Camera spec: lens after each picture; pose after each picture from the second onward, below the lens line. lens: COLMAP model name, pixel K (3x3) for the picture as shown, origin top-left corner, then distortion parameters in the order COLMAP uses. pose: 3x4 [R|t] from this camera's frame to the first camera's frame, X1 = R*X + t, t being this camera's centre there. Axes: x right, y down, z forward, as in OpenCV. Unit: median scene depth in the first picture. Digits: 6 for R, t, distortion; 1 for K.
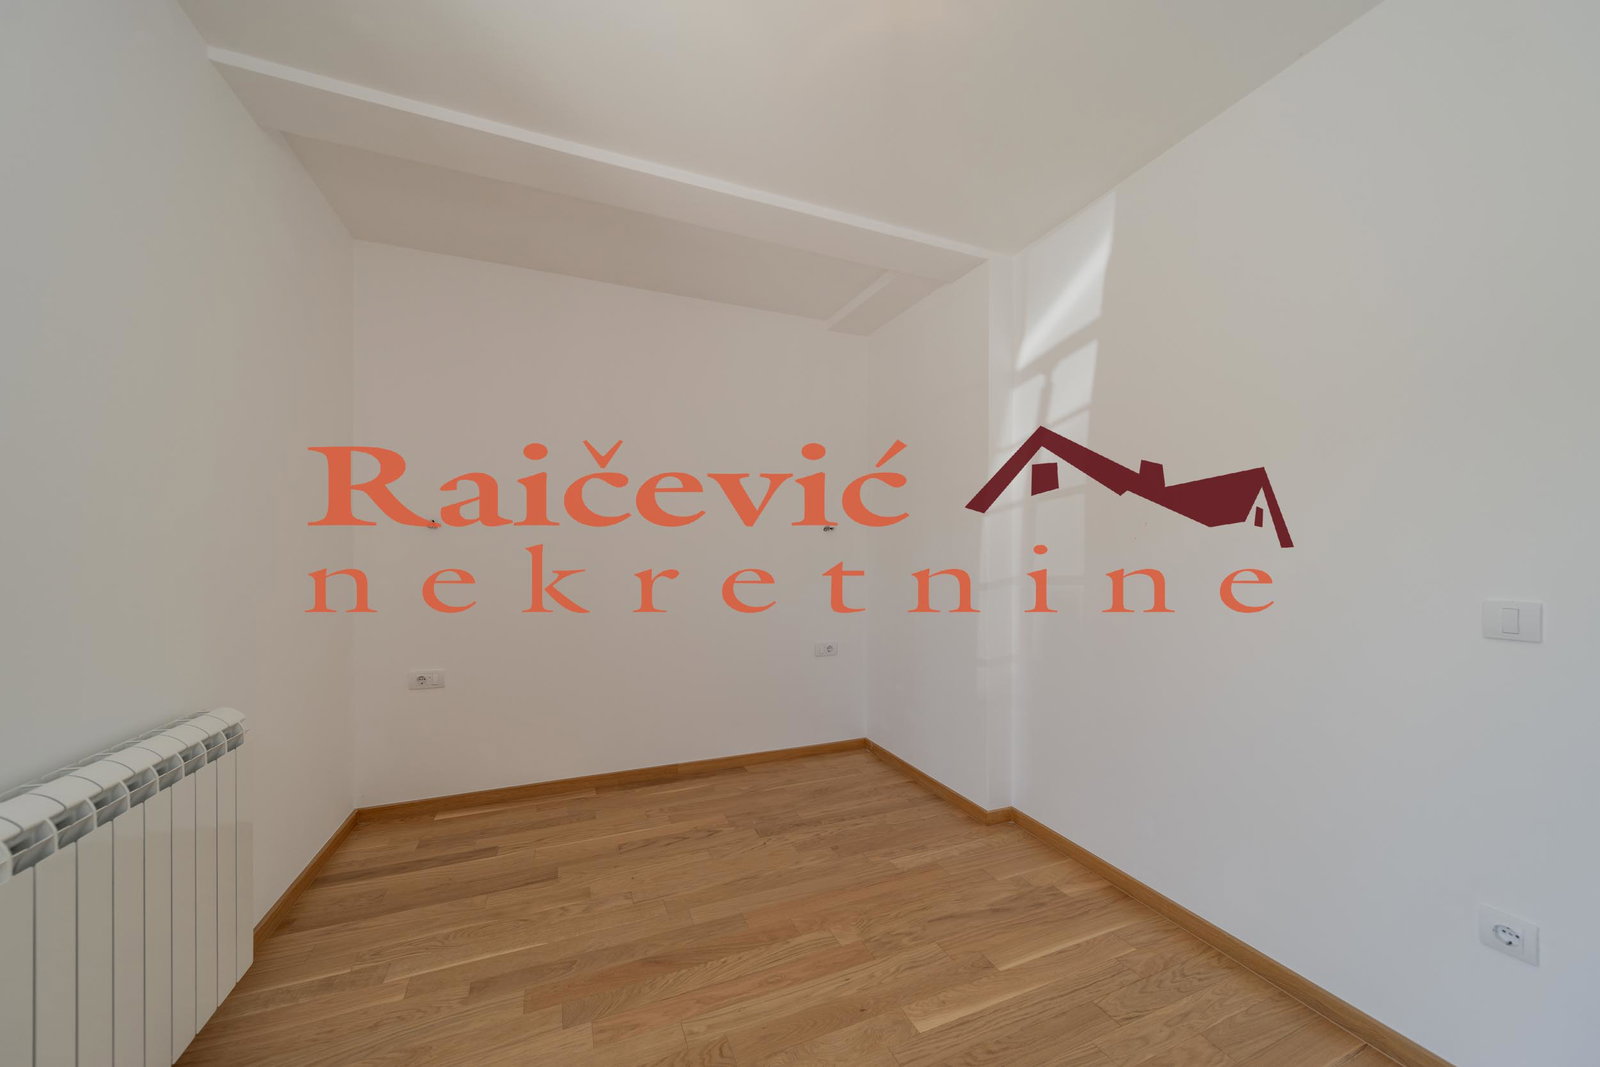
lens RADIAL K [[564.3, 0, 783.8], [0, 564.3, 549.9], [0, 0, 1]] dist [0.000247, -0.000093]
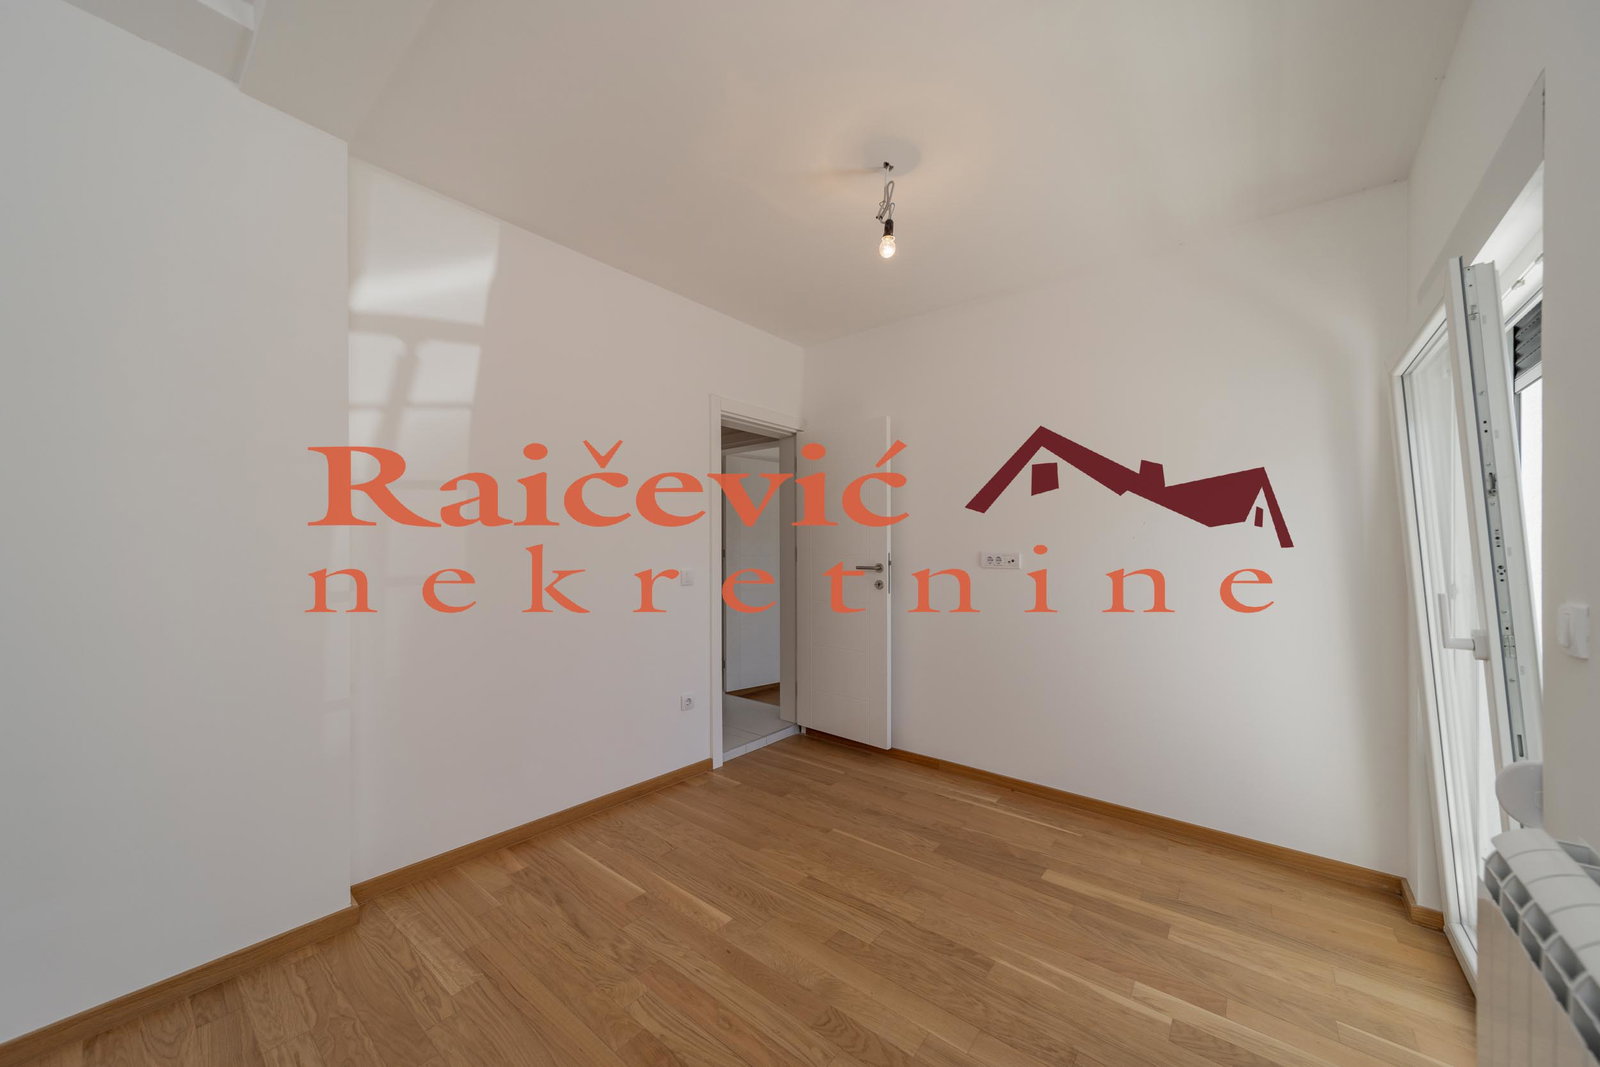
lens RADIAL K [[558.6, 0, 797.8], [0, 558.6, 542.3], [0, 0, 1]] dist [-0.000115, -0.000139]
pose [[-0.486617, 0.009090, 0.873568, -0.691476], [-0.009246, 0.999836, -0.015555, -0.000871], [-0.873566, -0.015646, -0.486454, 1.072591]]
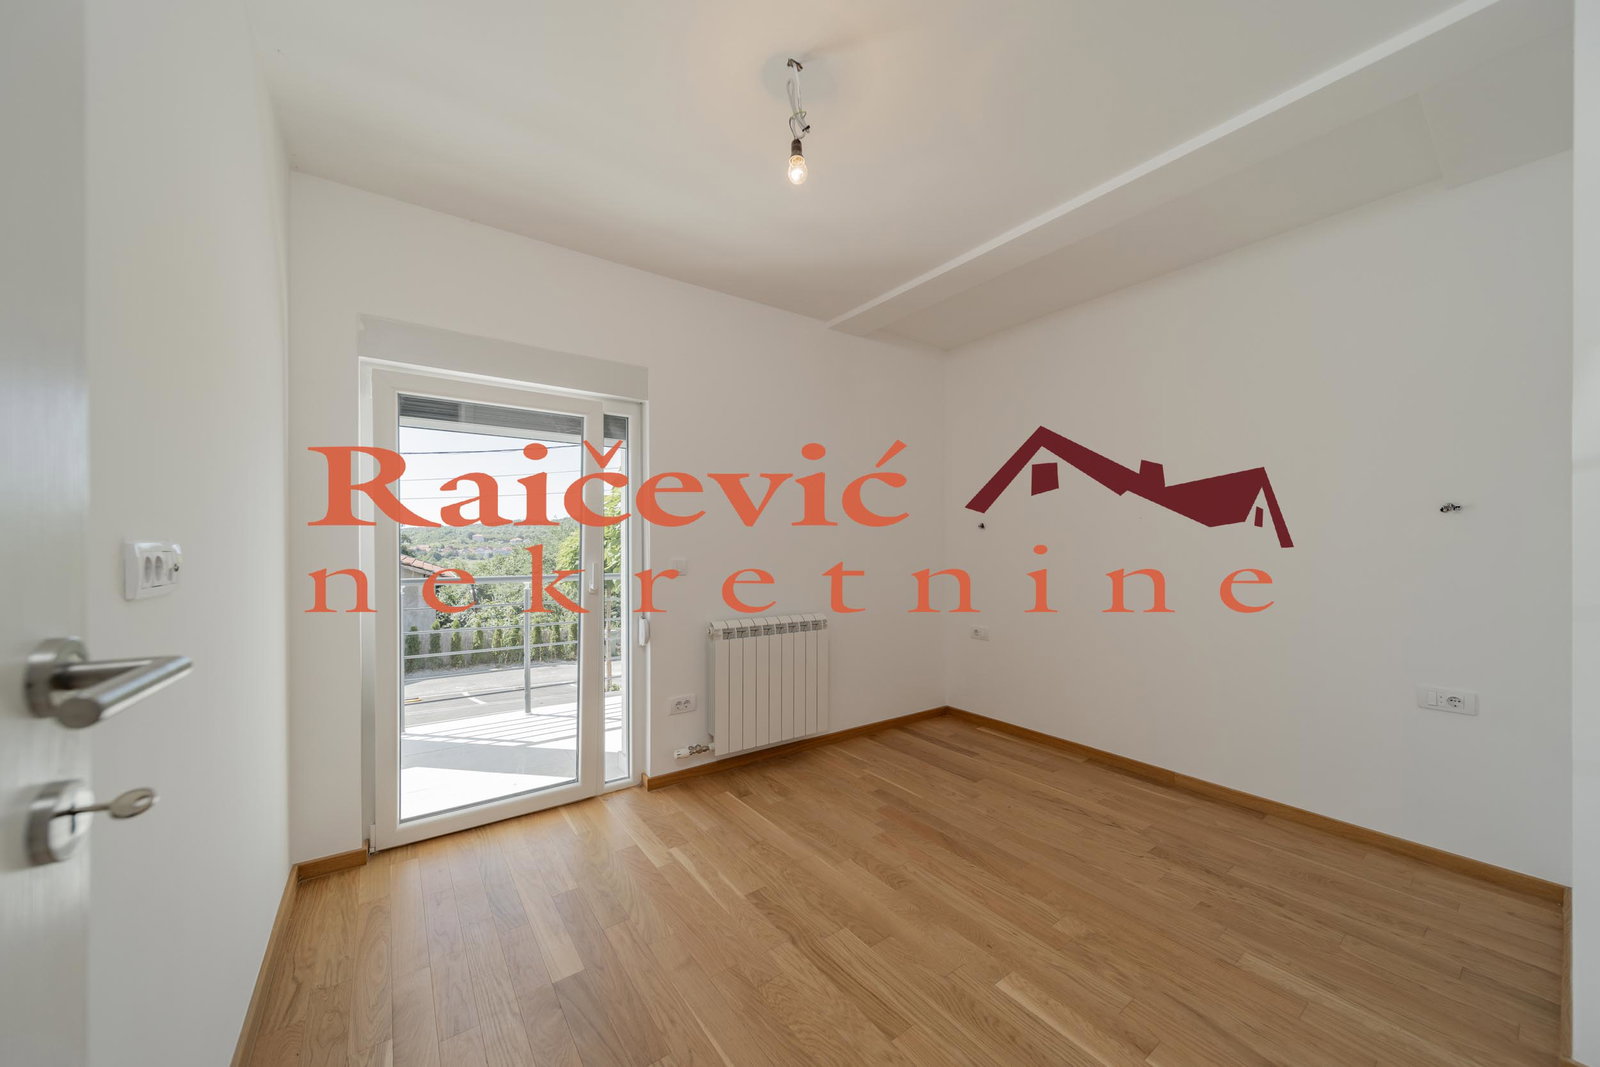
lens RADIAL K [[558.6, 0, 797.8], [0, 558.6, 542.3], [0, 0, 1]] dist [-0.000115, -0.000139]
pose [[0.237981, -0.005185, -0.971256, 0.854327], [0.001917, 0.999986, -0.004868, 0.002746], [0.971268, -0.000703, 0.237987, 0.263833]]
